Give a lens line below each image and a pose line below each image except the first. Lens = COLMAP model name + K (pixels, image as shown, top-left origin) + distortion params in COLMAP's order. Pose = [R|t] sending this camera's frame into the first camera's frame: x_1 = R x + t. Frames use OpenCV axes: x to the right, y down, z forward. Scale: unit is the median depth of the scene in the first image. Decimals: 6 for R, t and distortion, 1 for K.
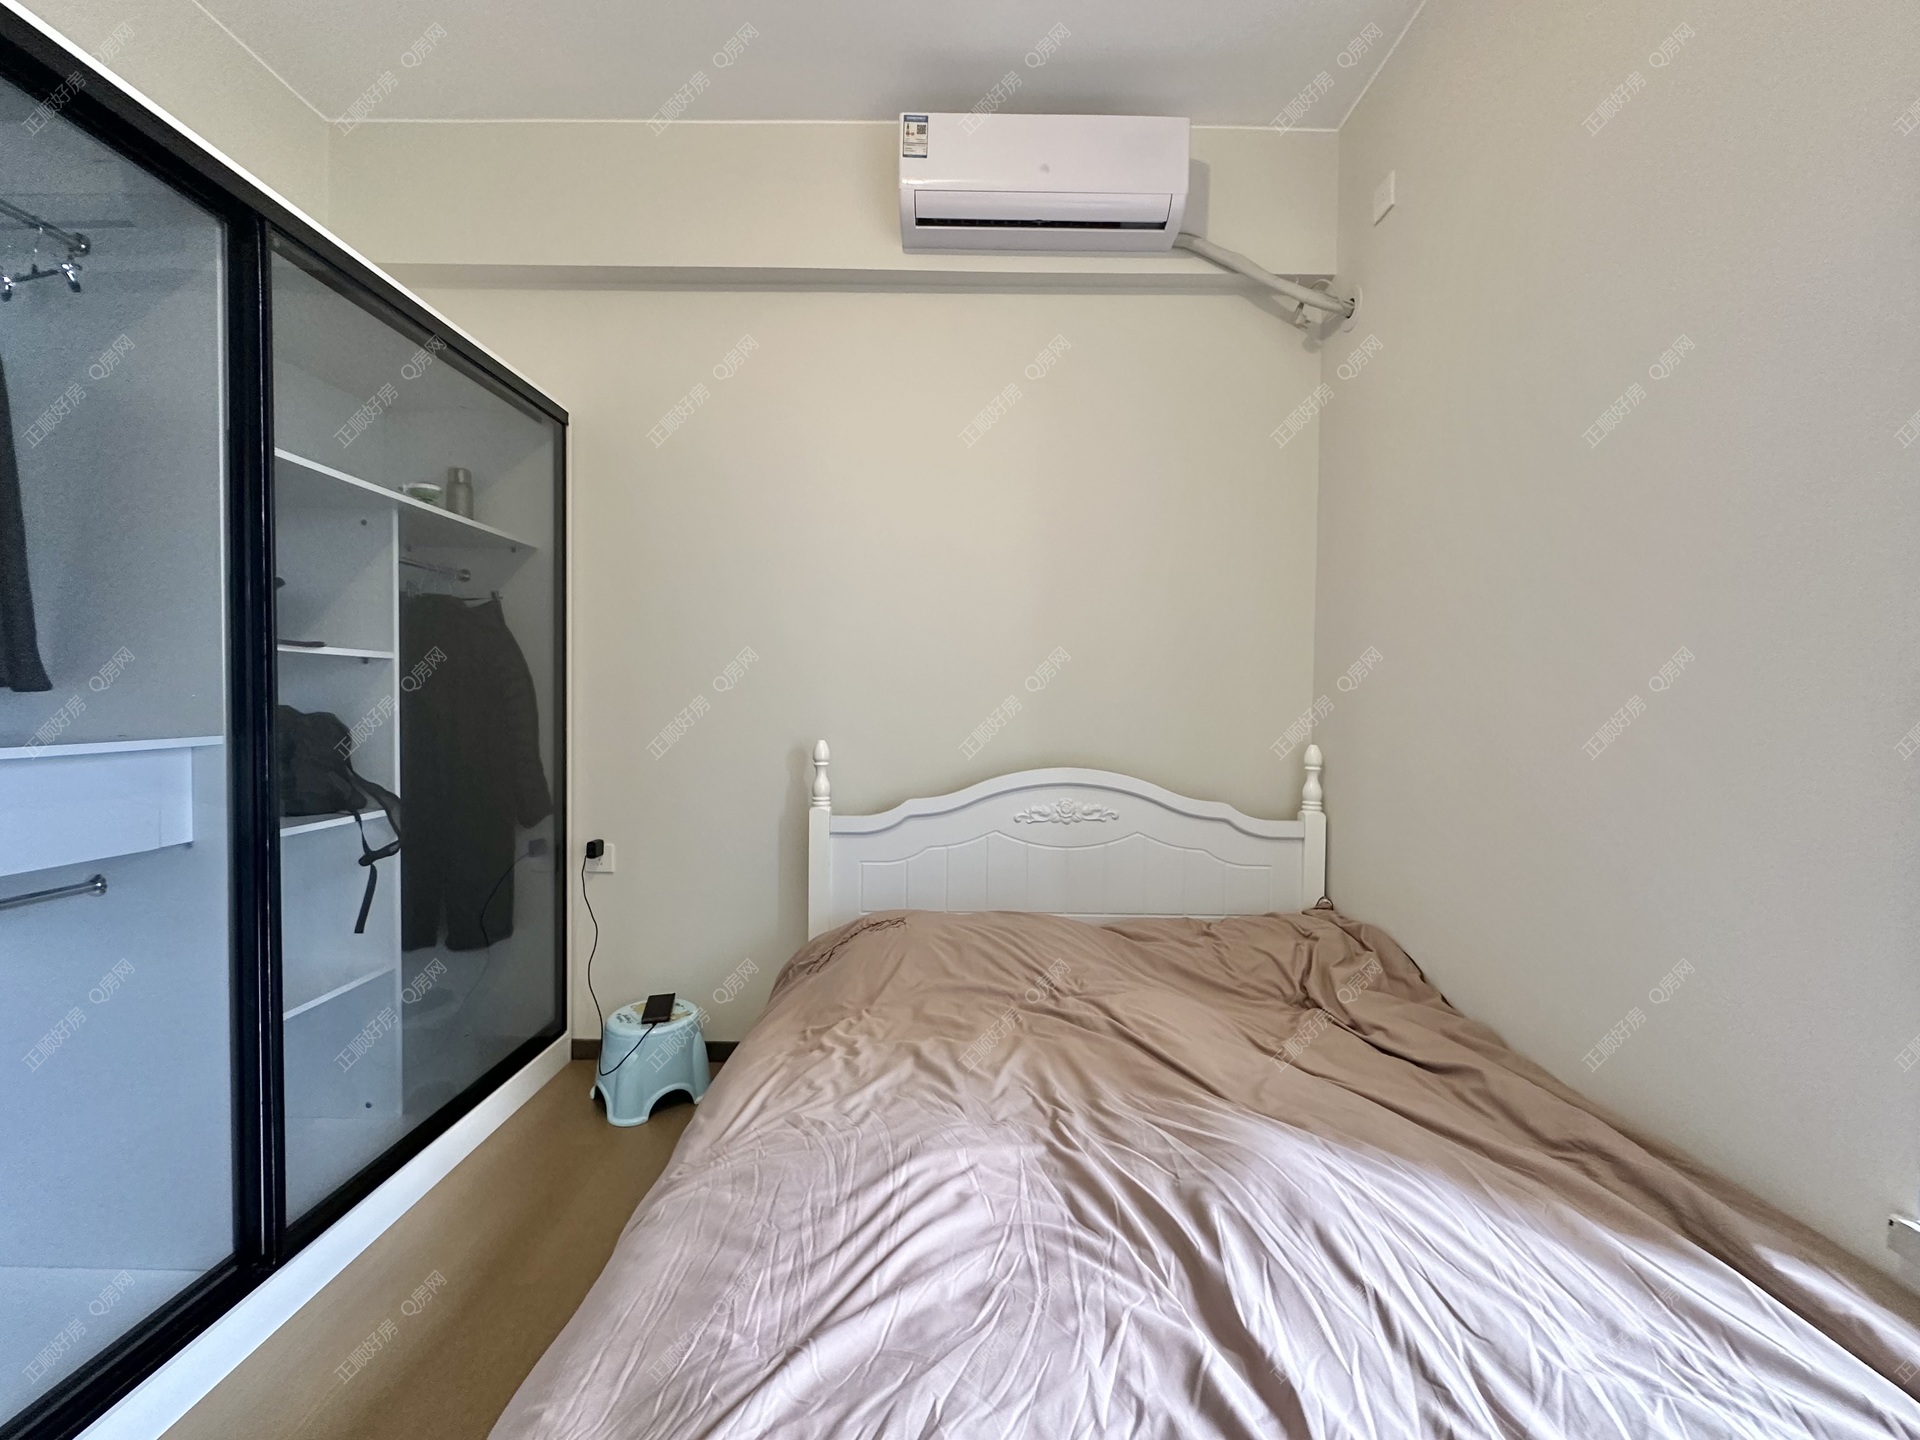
lens RADIAL K [[768.7, 0, 960.0], [0, 768.7, 720.0], [0, 0, 1]] dist [-0.007761, 0.000584]
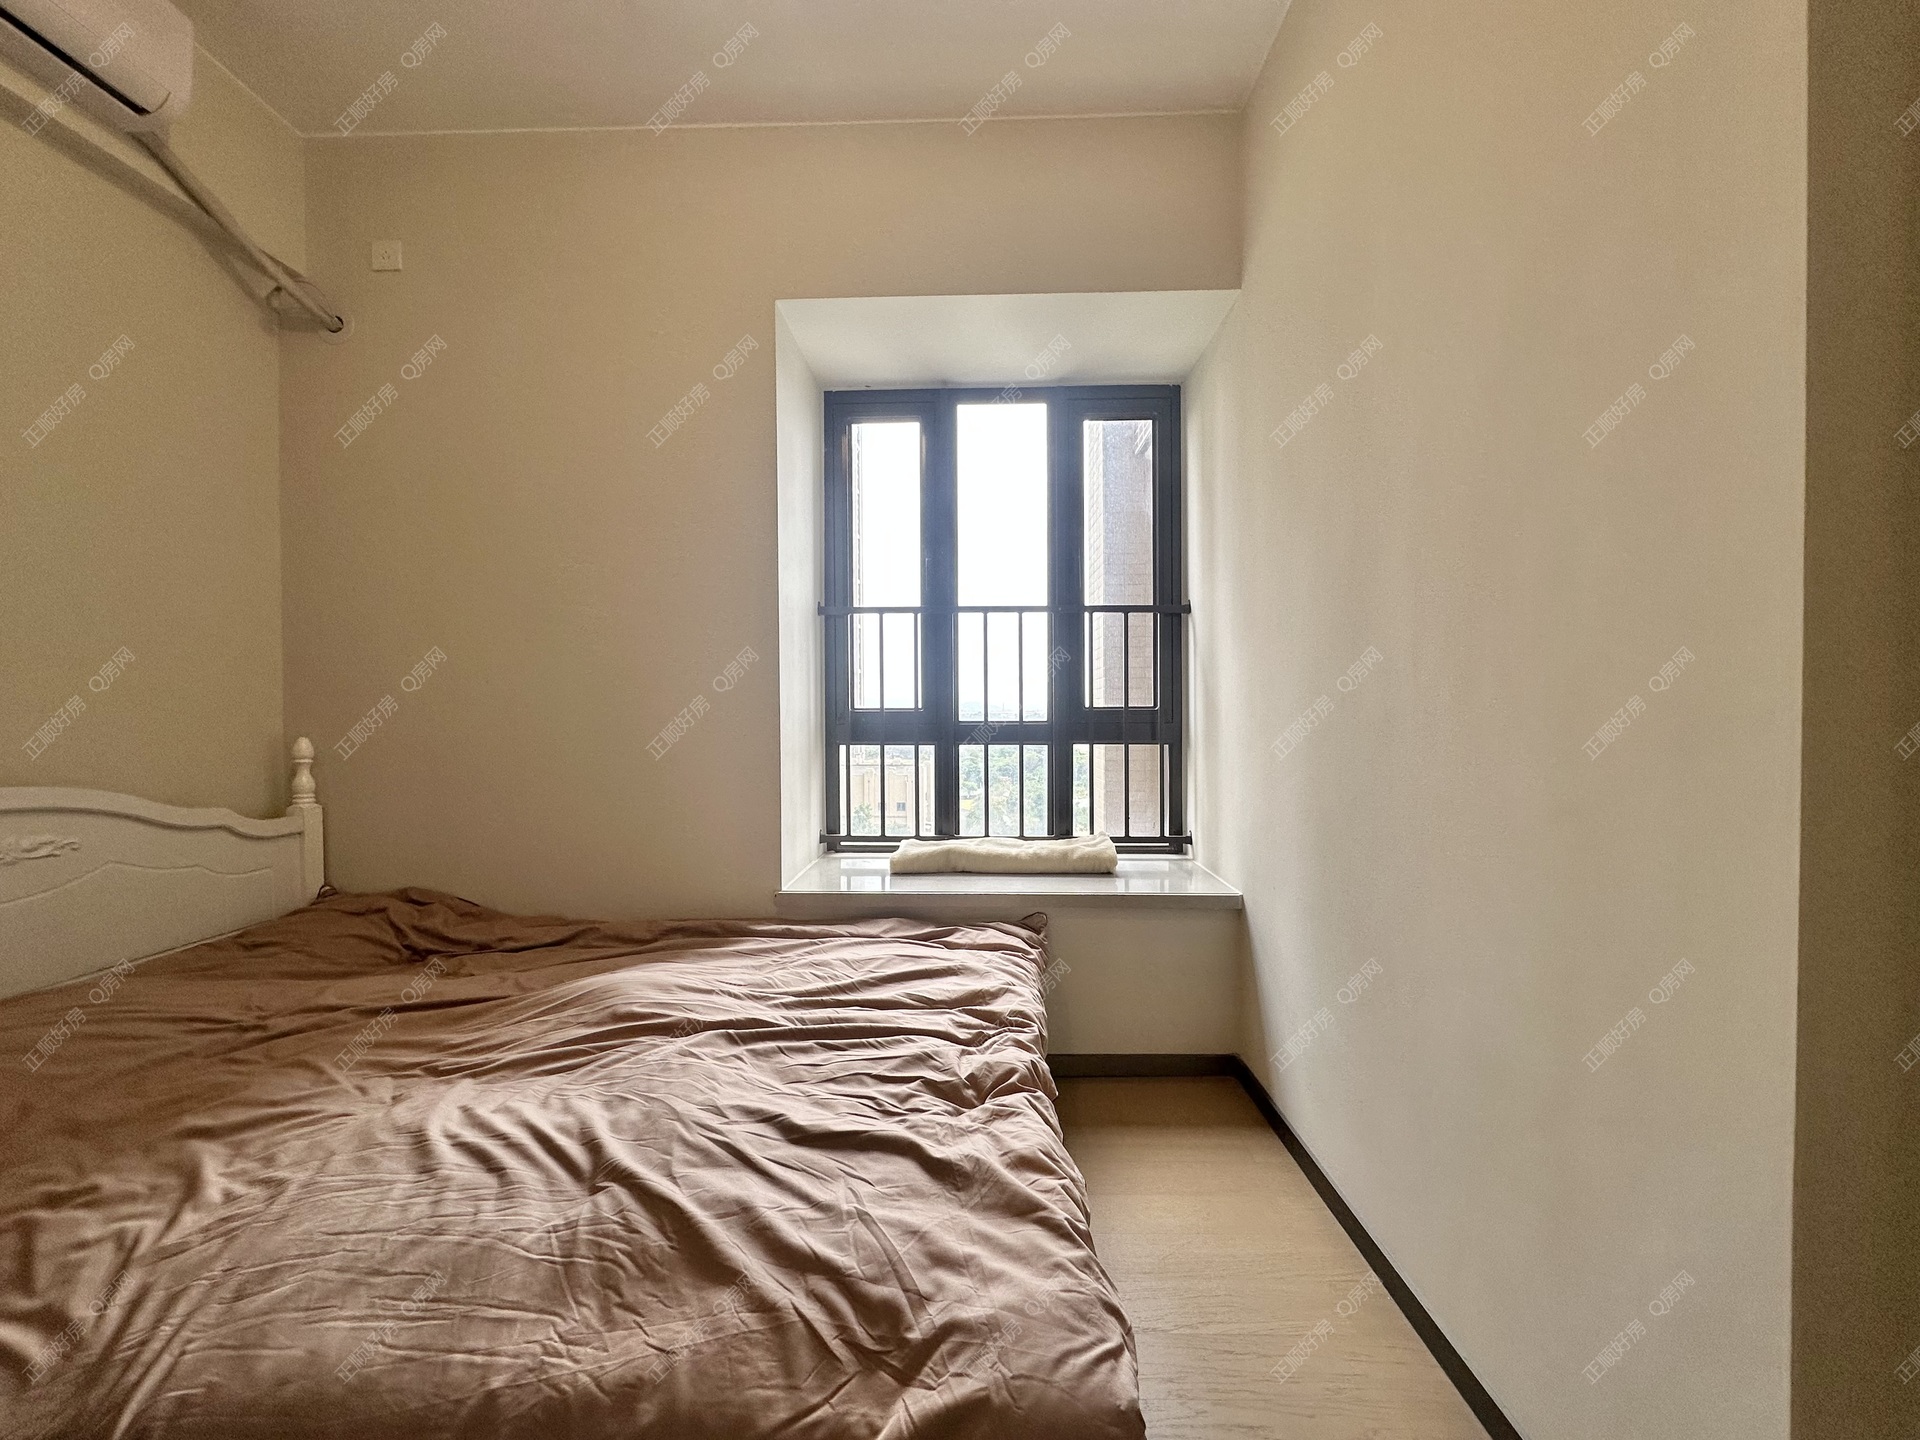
lens RADIAL K [[768.7, 0, 960.0], [0, 768.7, 720.0], [0, 0, 1]] dist [-0.007761, 0.000584]
pose [[0.029288, -0.029694, 0.999130, -0.700907], [0.022577, 0.999323, 0.029038, -0.000696], [-0.999316, 0.021707, 0.029939, 0.145914]]
